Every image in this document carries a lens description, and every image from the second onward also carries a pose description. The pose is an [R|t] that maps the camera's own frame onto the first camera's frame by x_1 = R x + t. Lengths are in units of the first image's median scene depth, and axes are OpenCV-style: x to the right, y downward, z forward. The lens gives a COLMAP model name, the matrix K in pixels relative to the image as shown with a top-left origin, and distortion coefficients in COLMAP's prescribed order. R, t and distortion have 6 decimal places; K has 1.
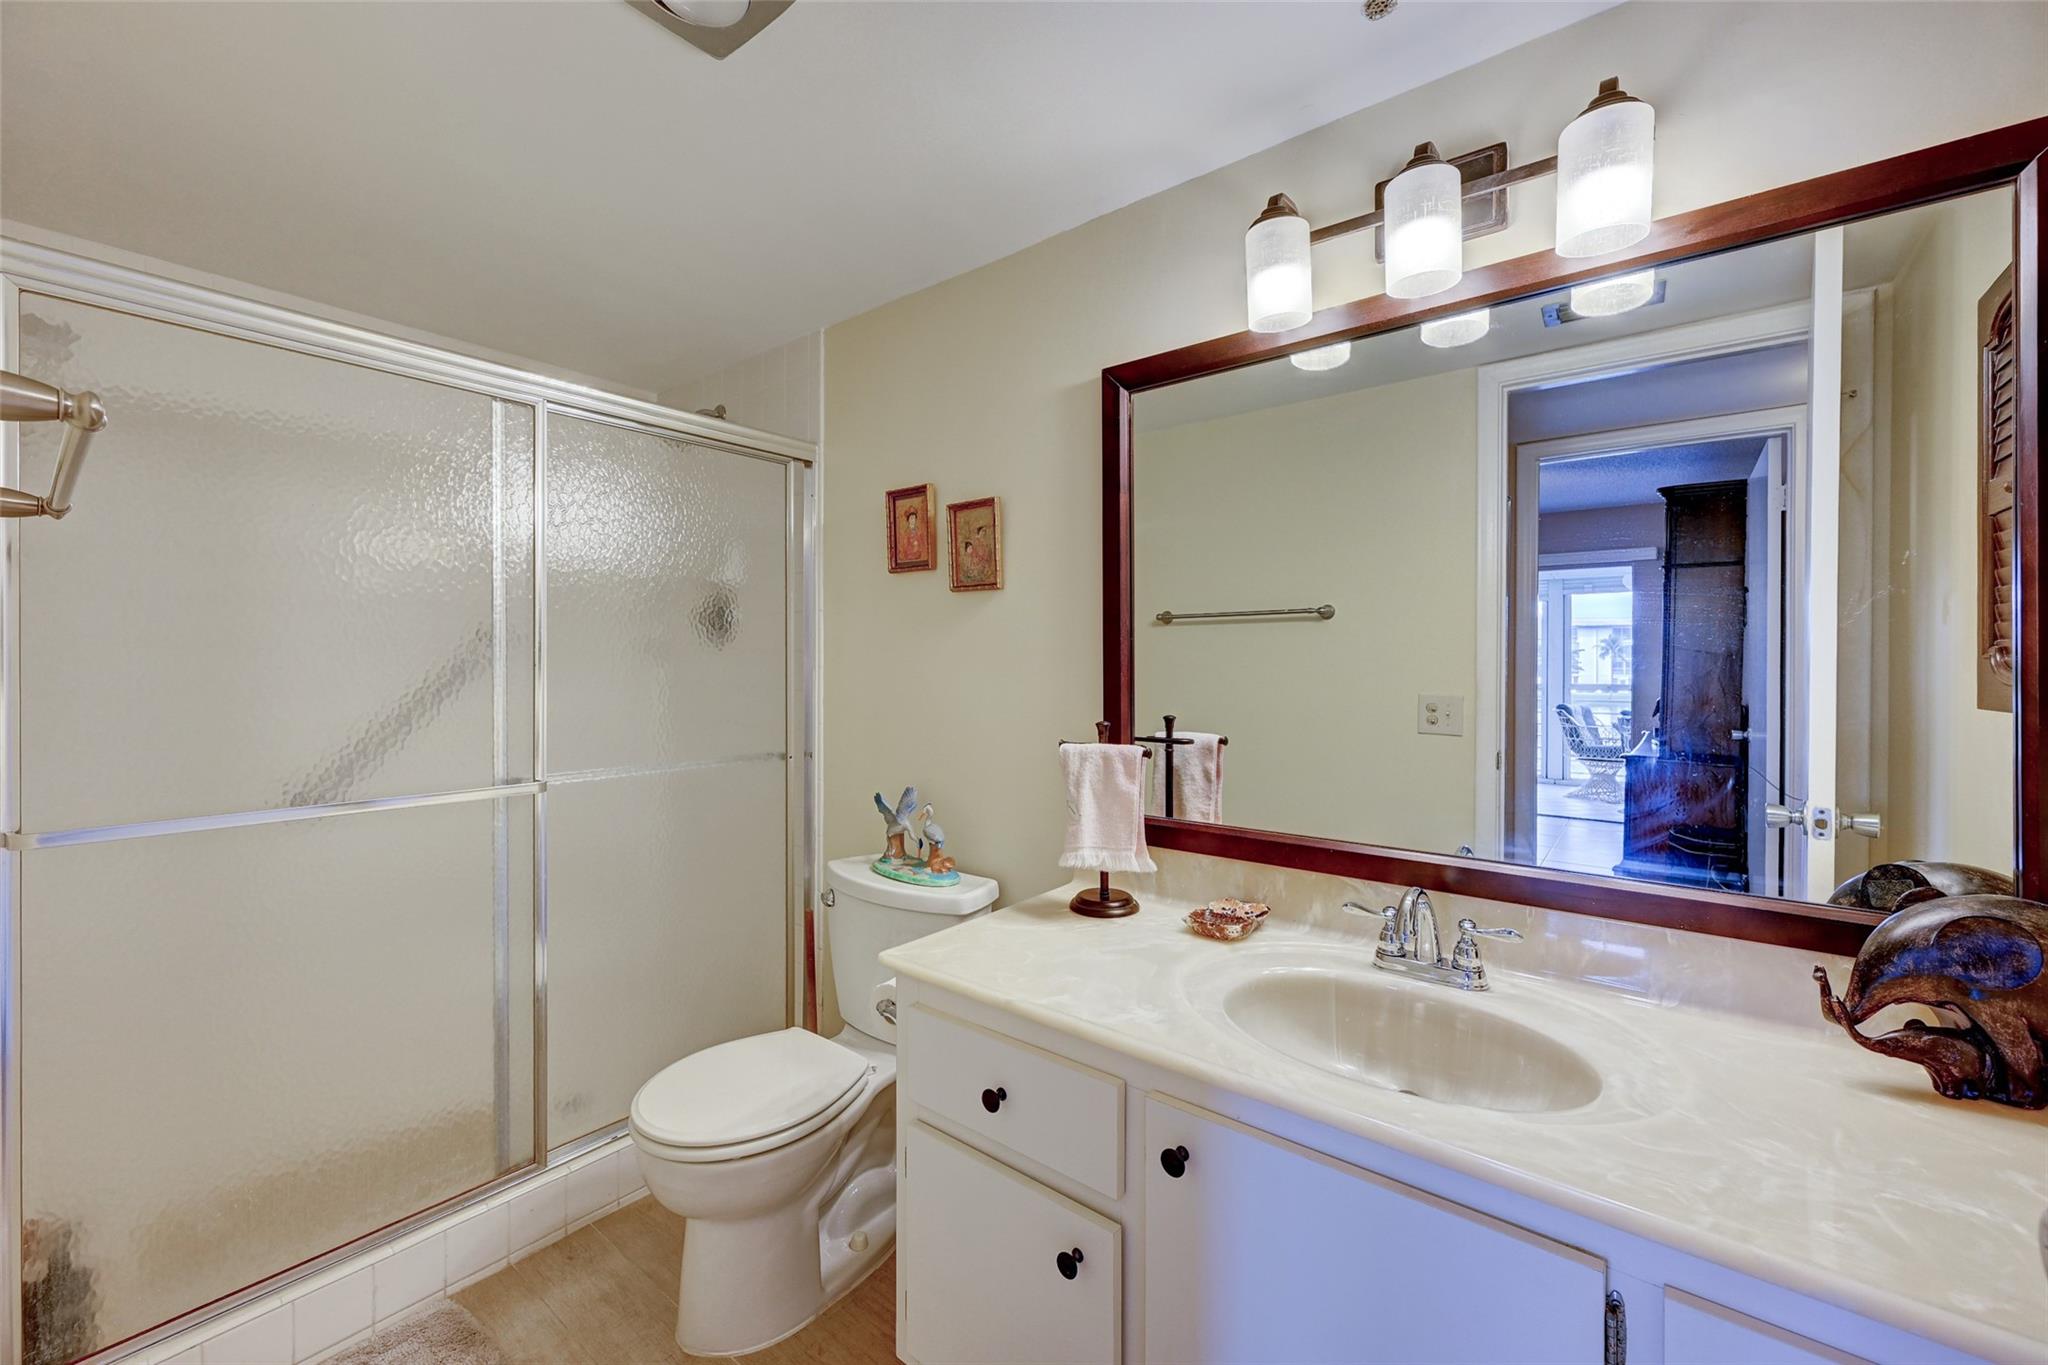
lens RADIAL K [[816.7, 0, 1020.4], [0, 816.7, 681.5], [0, 0, 1]] dist [-0.000488, 0.000034]
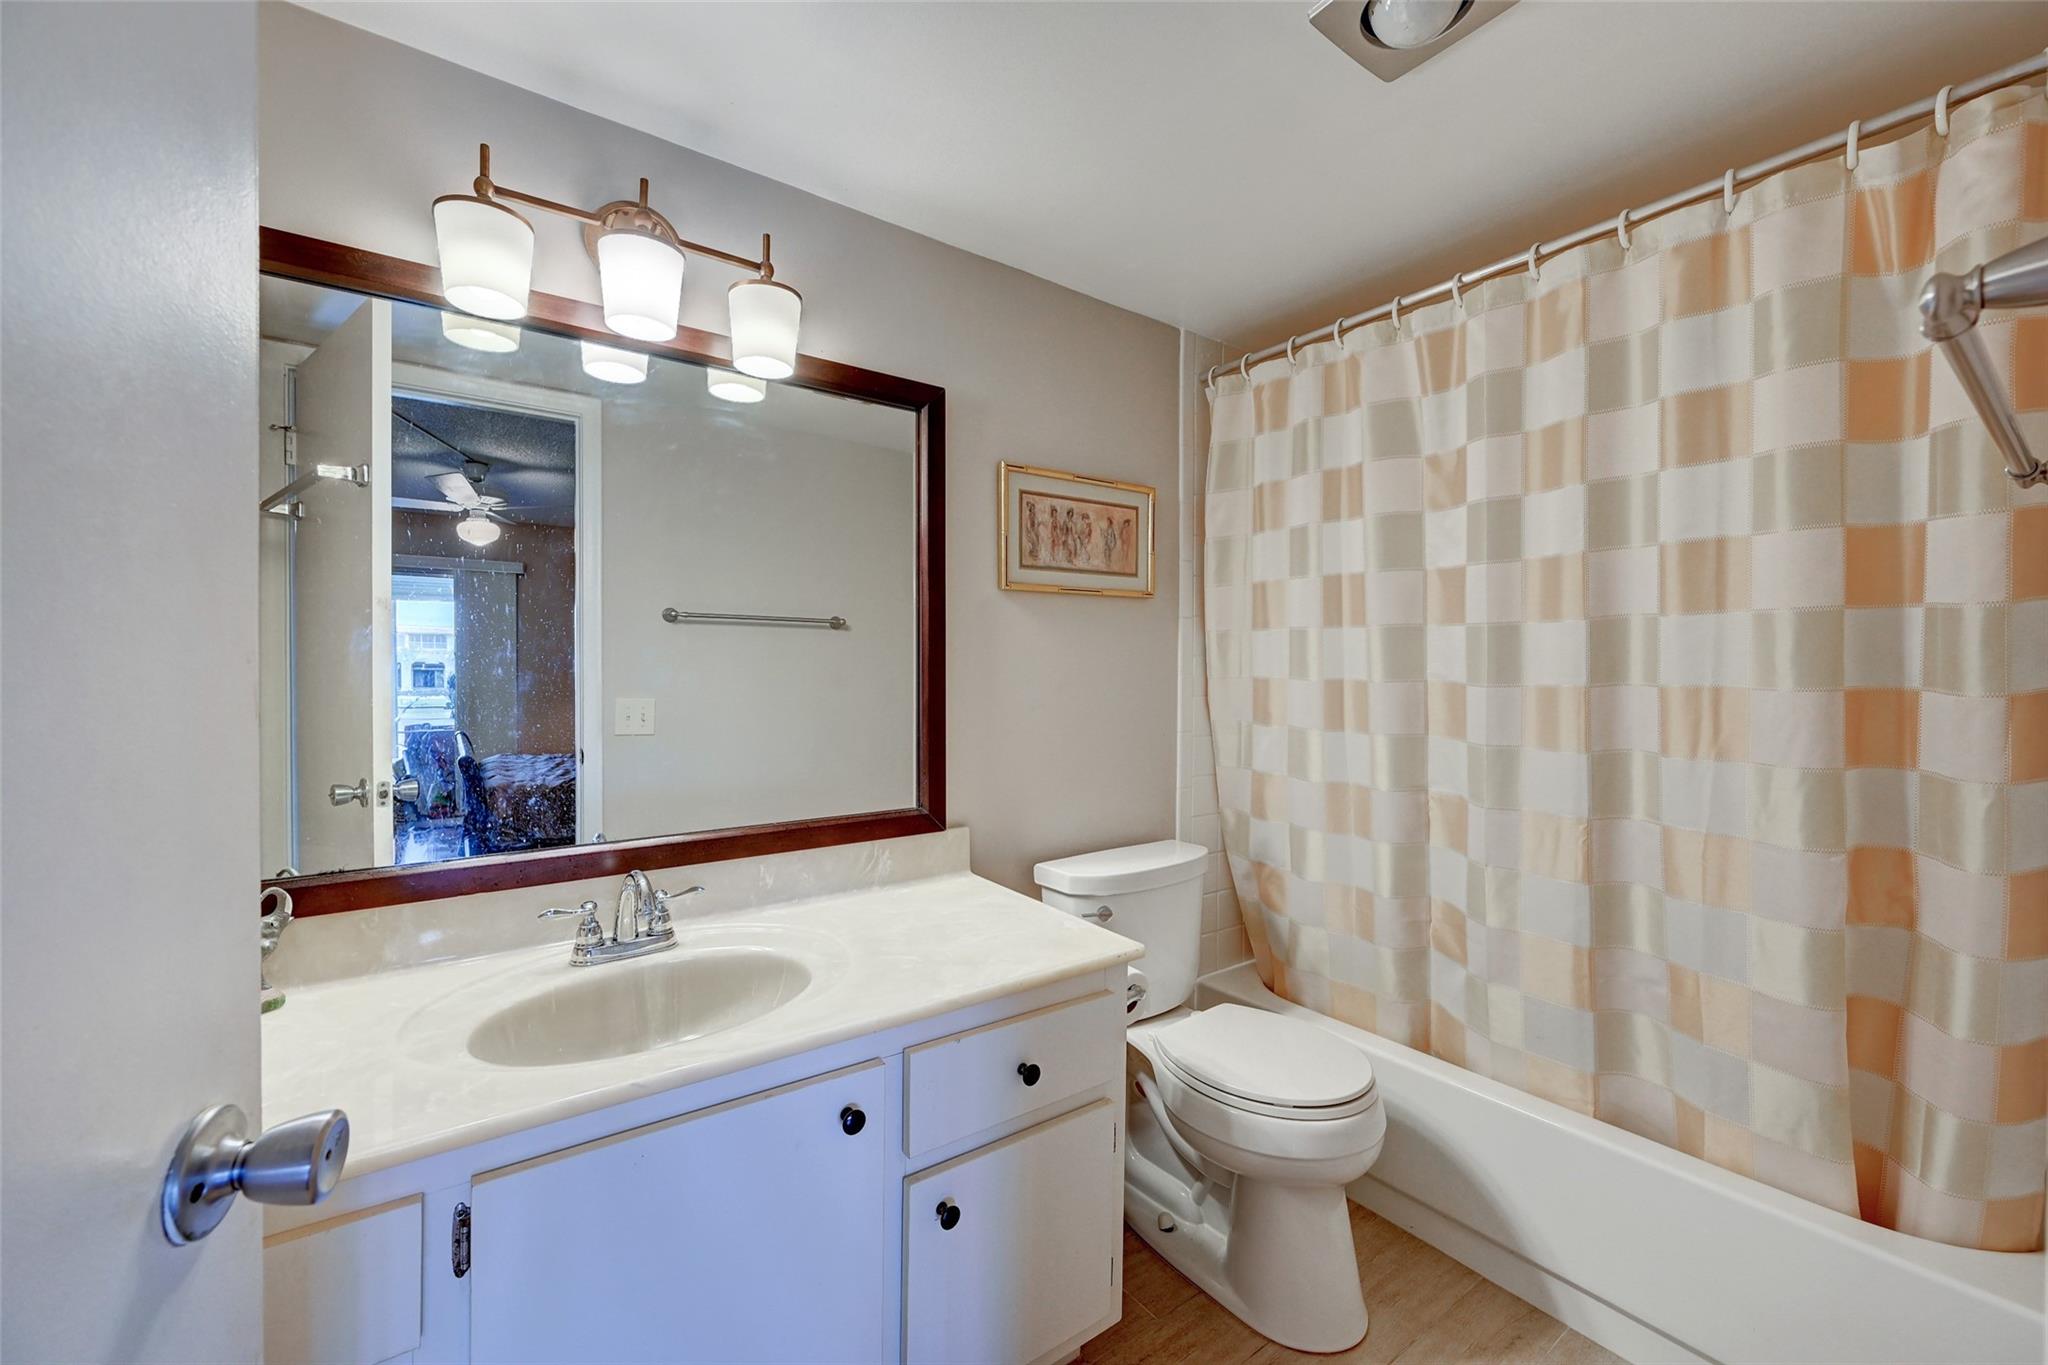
lens RADIAL K [[780.3, 0, 938.0], [0, 780.3, 682.9], [0, 0, 1]] dist [0.000720, 0.000073]
pose [[0.309691, -0.006068, 0.950818, -0.346675], [0.004744, 0.999977, 0.004837, -0.001447], [-0.950825, 0.003012, 0.309713, 0.273287]]
